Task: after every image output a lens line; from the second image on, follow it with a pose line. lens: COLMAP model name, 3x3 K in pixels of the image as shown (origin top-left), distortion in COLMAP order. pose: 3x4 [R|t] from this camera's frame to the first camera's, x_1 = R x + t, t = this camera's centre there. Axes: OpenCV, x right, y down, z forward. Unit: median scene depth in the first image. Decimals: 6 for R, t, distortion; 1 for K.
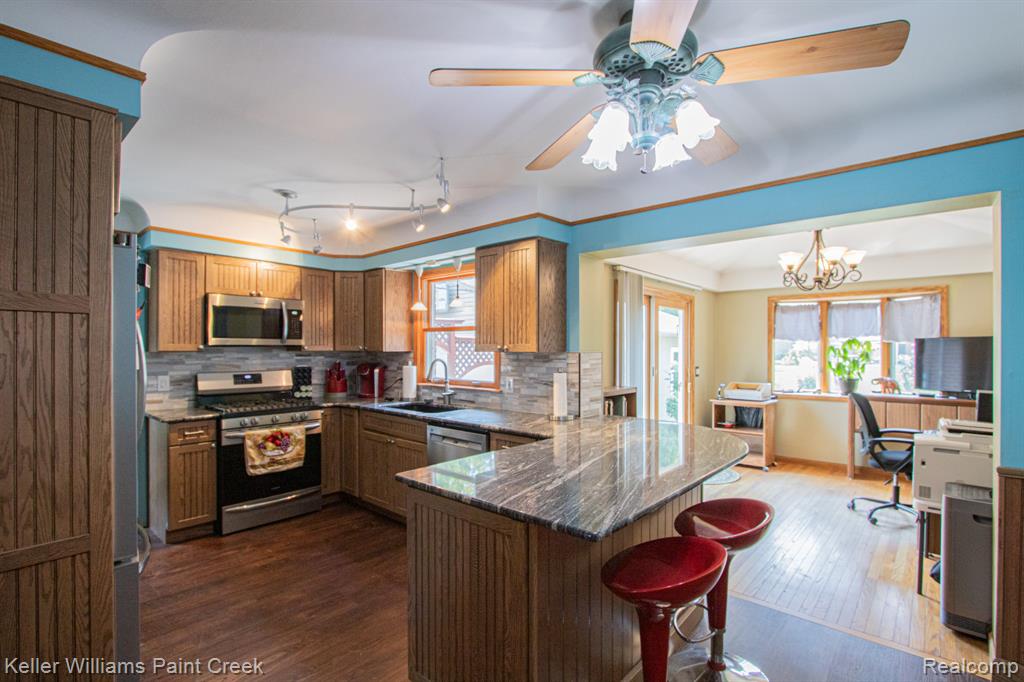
lens RADIAL K [[477.9, 0, 514.4], [0, 477.9, 345.4], [0, 0, 1]] dist [-0.011129, 0.000036]
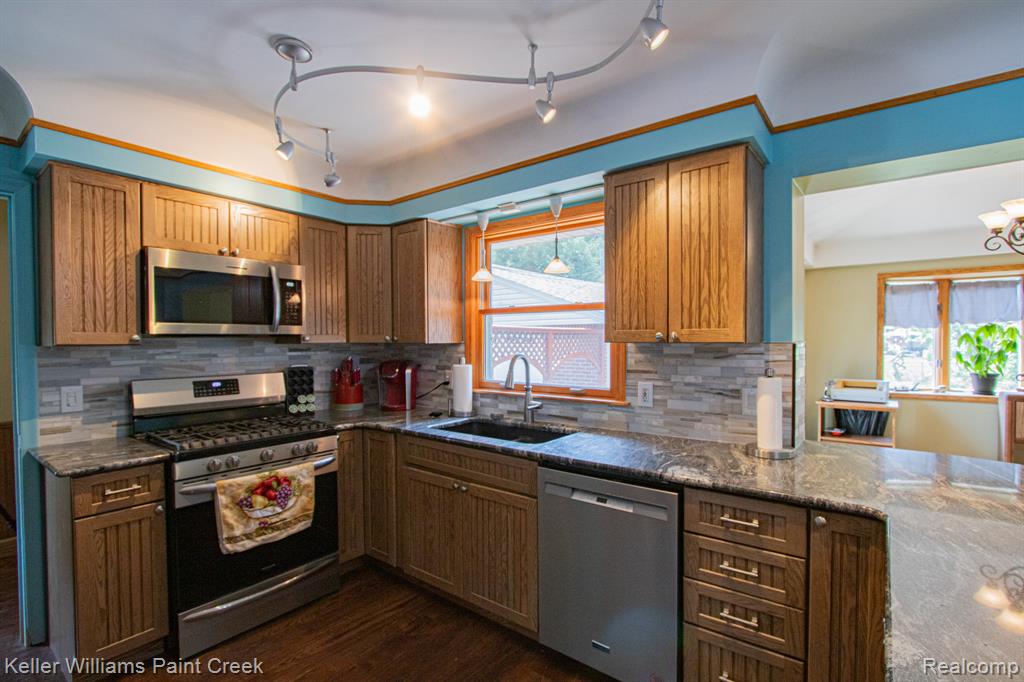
lens RADIAL K [[477.9, 0, 516.9], [0, 477.9, 346.0], [0, 0, 1]] dist [-0.011129, 0.000036]
pose [[0.997628, -0.006435, 0.068529, -0.211169], [0.005219, 0.999826, 0.017907, 0.005419], [-0.068632, -0.017507, 0.997488, 0.353068]]
